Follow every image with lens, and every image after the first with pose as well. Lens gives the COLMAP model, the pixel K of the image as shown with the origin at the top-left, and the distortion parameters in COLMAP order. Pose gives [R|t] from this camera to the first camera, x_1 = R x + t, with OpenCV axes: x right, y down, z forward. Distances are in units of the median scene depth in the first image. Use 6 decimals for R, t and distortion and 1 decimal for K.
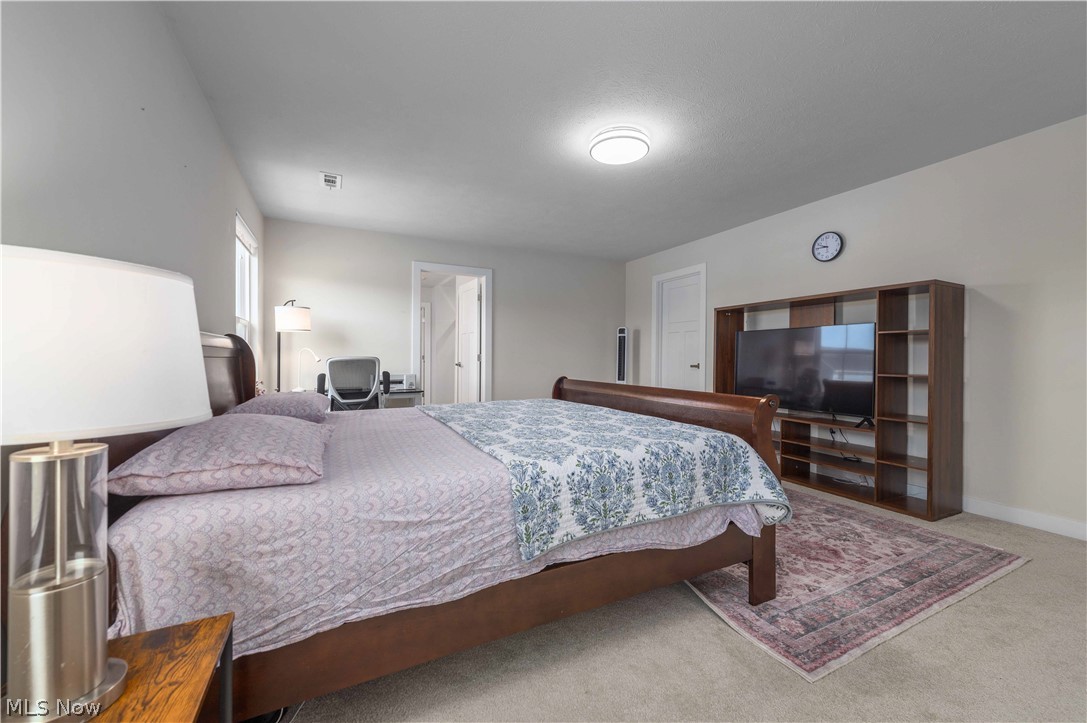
lens RADIAL K [[432.0, 0, 560.3], [0, 432.0, 360.1], [0, 0, 1]] dist [0.012026, -0.000132]
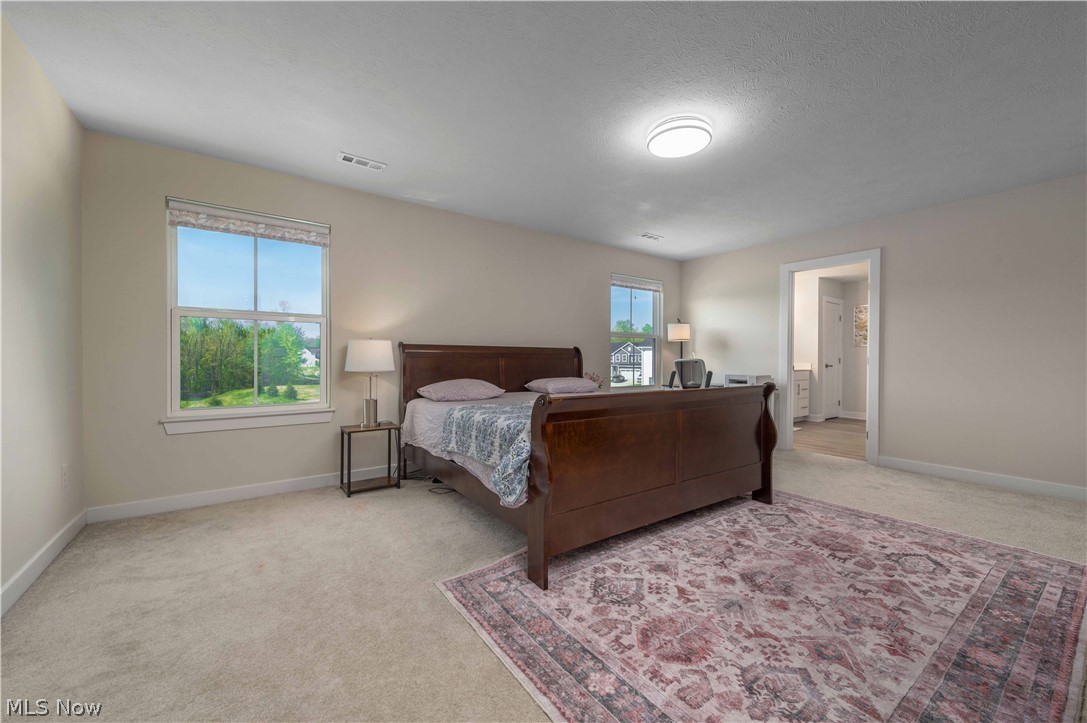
lens RADIAL K [[432.0, 0, 560.3], [0, 432.0, 360.1], [0, 0, 1]] dist [0.012026, -0.000132]
pose [[0.143992, -0.000476, -0.989579, 1.320692], [-0.007633, 0.999970, -0.001591, -0.000957], [0.989549, 0.007782, 0.143984, 0.767744]]
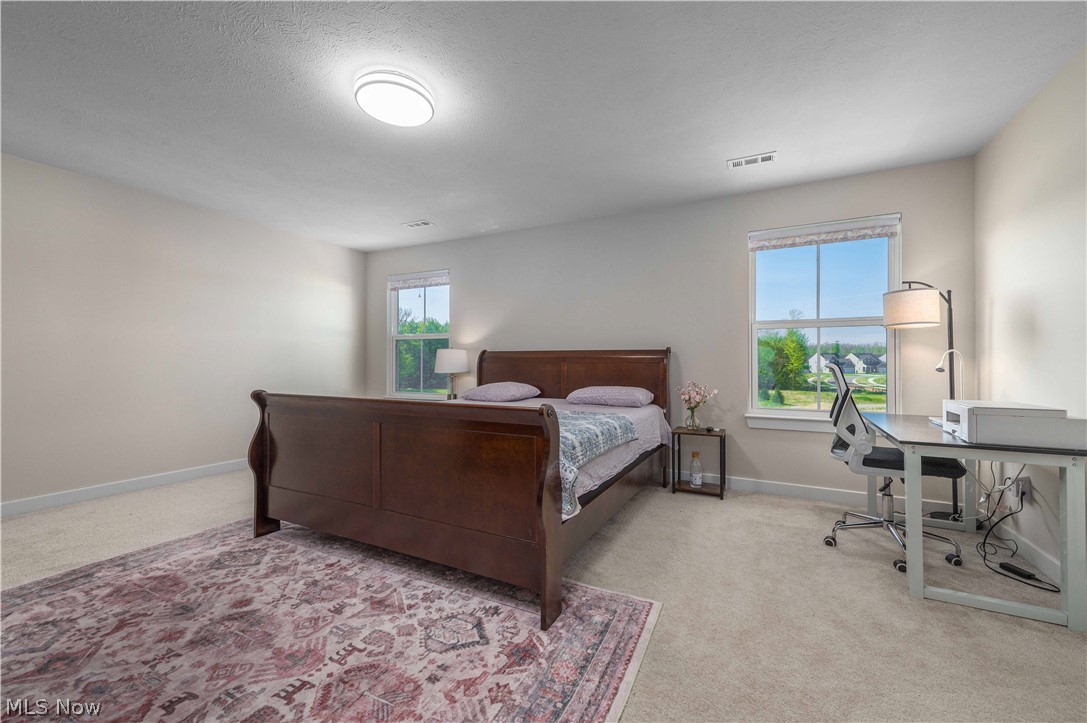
lens RADIAL K [[424.1, 0, 543.5], [0, 424.1, 361.5], [0, 0, 1]] dist [0.003760, -0.000246]
pose [[-0.817673, -0.007249, -0.575637, 0.452037], [-0.006540, 0.999973, -0.003303, -0.011178], [0.575646, 0.001064, -0.817698, 2.283624]]
